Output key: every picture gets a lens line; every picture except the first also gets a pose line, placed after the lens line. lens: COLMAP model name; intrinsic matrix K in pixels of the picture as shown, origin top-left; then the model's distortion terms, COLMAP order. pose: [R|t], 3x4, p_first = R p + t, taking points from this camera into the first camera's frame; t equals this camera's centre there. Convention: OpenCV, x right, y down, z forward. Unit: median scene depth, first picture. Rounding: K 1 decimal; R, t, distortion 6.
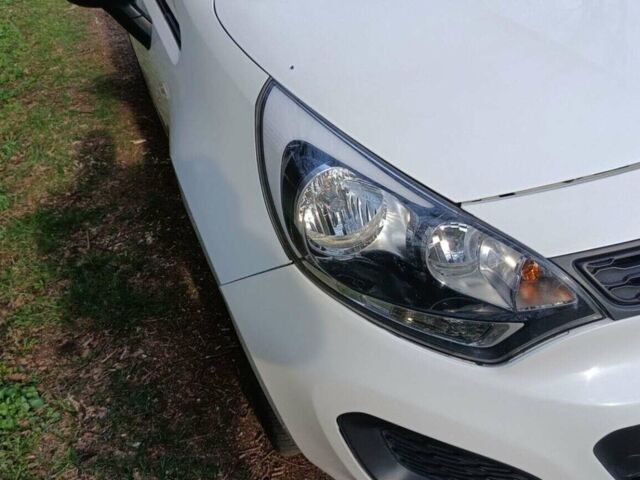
lens RADIAL K [[742.9, 0, 322.9], [0, 742.9, 235.9], [0, 0, 1]] dist [0.058528, 0.000000]
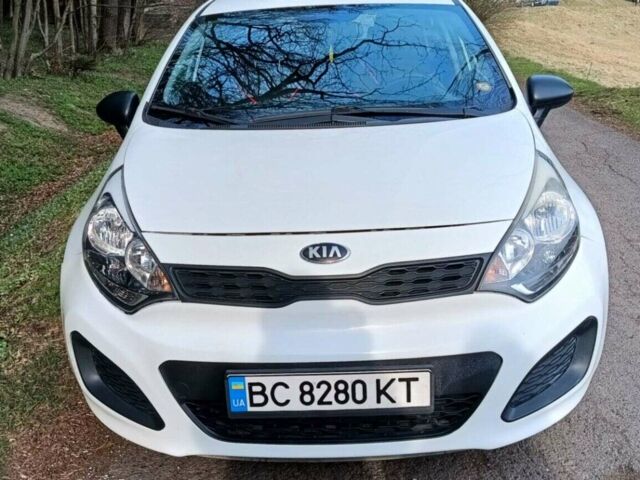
lens RADIAL K [[742.9, 0, 314.5], [0, 742.9, 244.1], [0, 0, 1]] dist [0.058528, 0.000000]
pose [[0.930524, 0.254819, -0.263044, 1.010323], [-0.307741, 0.933431, -0.184397, 0.189486], [0.198546, 0.252536, 0.946998, -0.699333]]
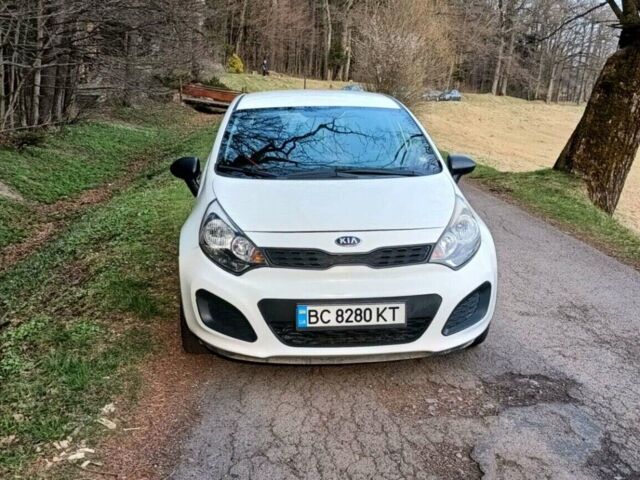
lens RADIAL K [[742.9, 0, 315.2], [0, 742.9, 240.5], [0, 0, 1]] dist [0.058528, 0.000000]
pose [[0.954582, 0.236568, -0.181132, 1.027247], [-0.284899, 0.902679, -0.322494, 0.921018], [0.087212, 0.359451, 0.929080, -1.989158]]
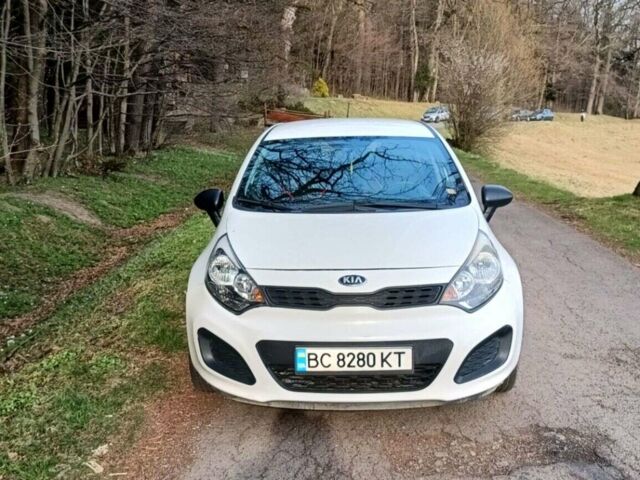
lens RADIAL K [[742.9, 0, 316.6], [0, 742.9, 243.3], [0, 0, 1]] dist [0.058528, 0.000000]
pose [[0.925186, 0.238404, -0.295286, 1.294213], [-0.328849, 0.891988, -0.310185, 0.711785], [0.189442, 0.384084, 0.903654, -1.827907]]
